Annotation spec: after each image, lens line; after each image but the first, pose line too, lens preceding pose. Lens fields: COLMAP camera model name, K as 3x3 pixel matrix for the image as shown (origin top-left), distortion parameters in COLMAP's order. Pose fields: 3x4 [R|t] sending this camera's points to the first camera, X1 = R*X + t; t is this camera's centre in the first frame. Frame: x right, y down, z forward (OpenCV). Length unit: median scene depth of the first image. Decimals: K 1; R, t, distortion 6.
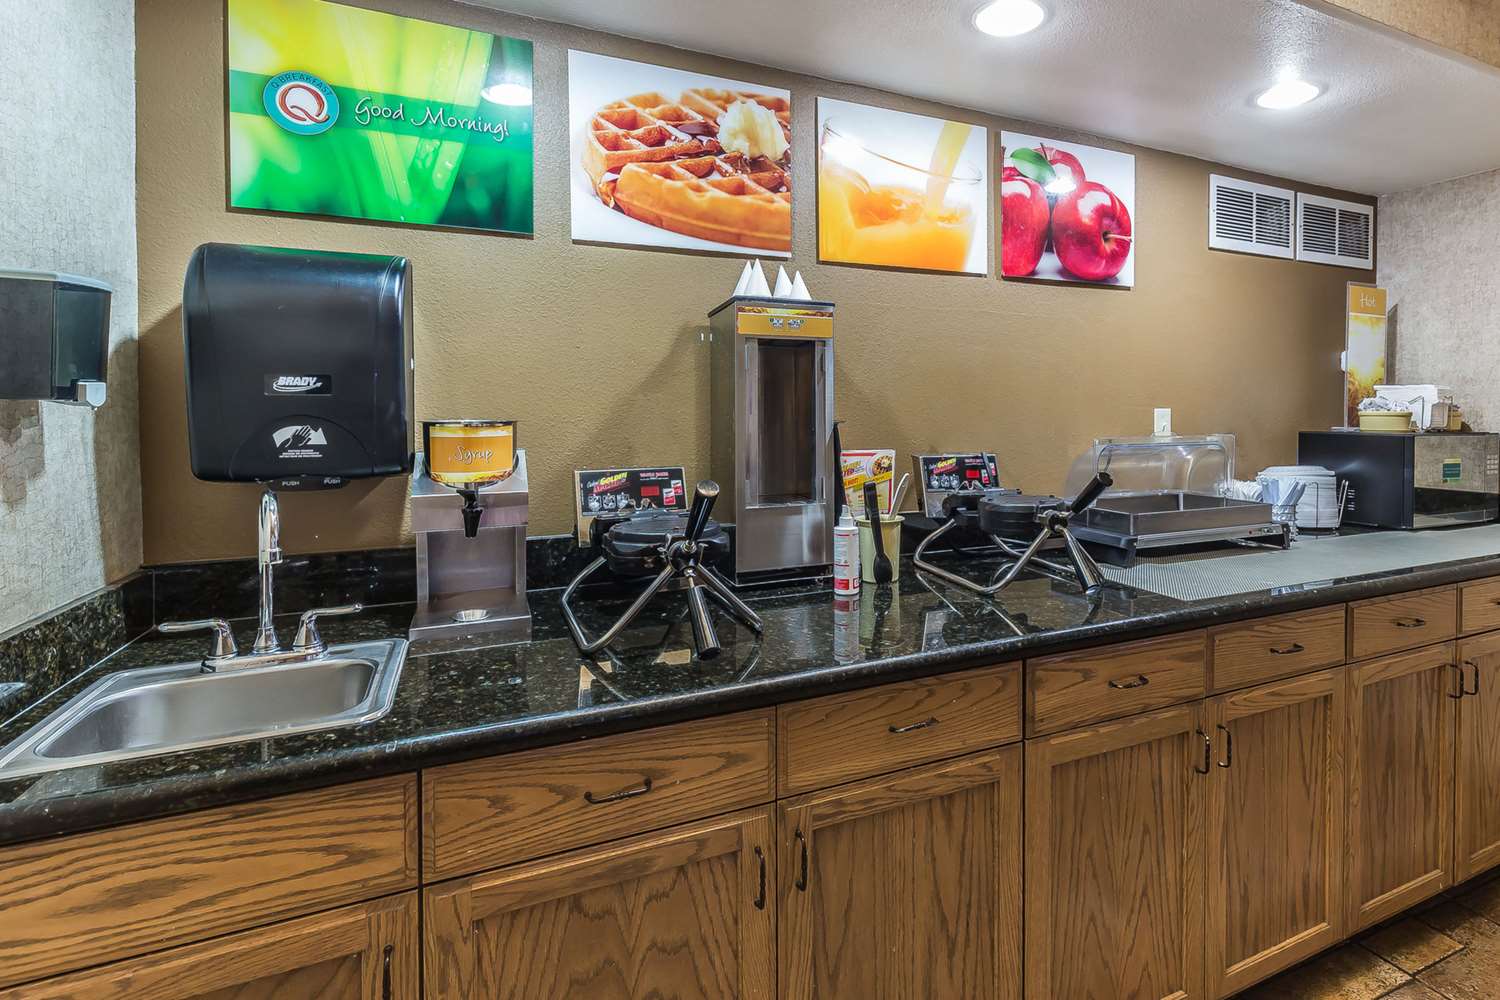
lens RADIAL K [[833.6, 0, 754.7], [0, 833.6, 426.1], [0, 0, 1]] dist [0.002771, 0.001706]
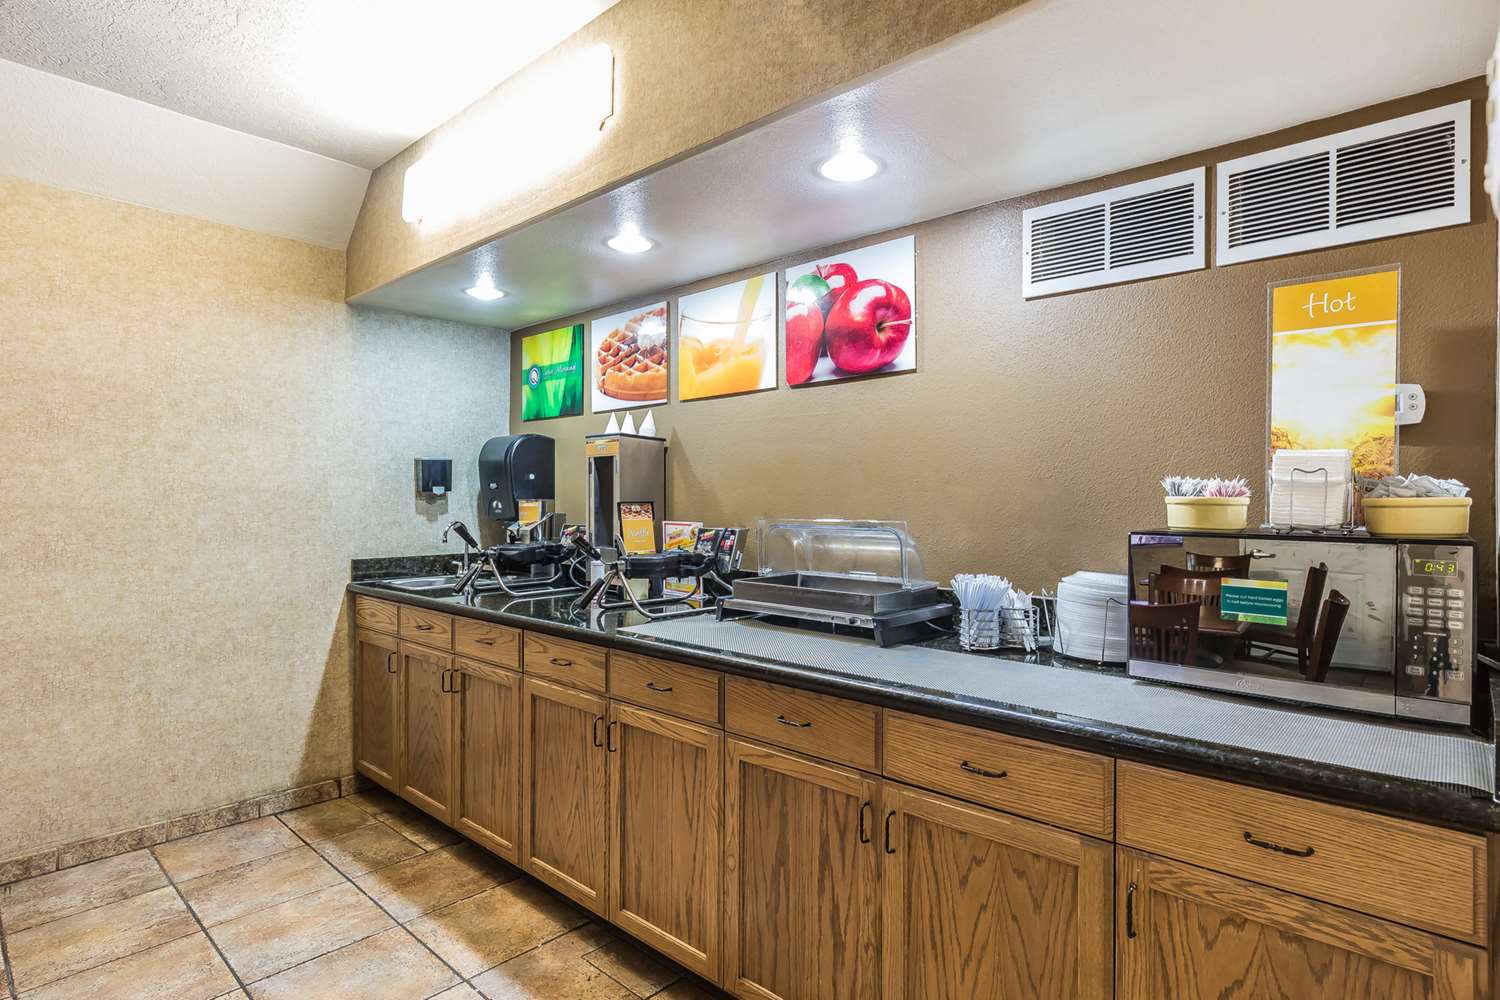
lens RADIAL K [[791.6, 0, 750.3], [0, 791.6, 499.8], [0, 0, 1]] dist [0.000367, -0.001476]
pose [[0.340842, 0.003173, -0.940115, 1.476188], [-0.020752, 0.999776, -0.004149, -0.007355], [0.939891, 0.020923, 0.340832, 0.596959]]
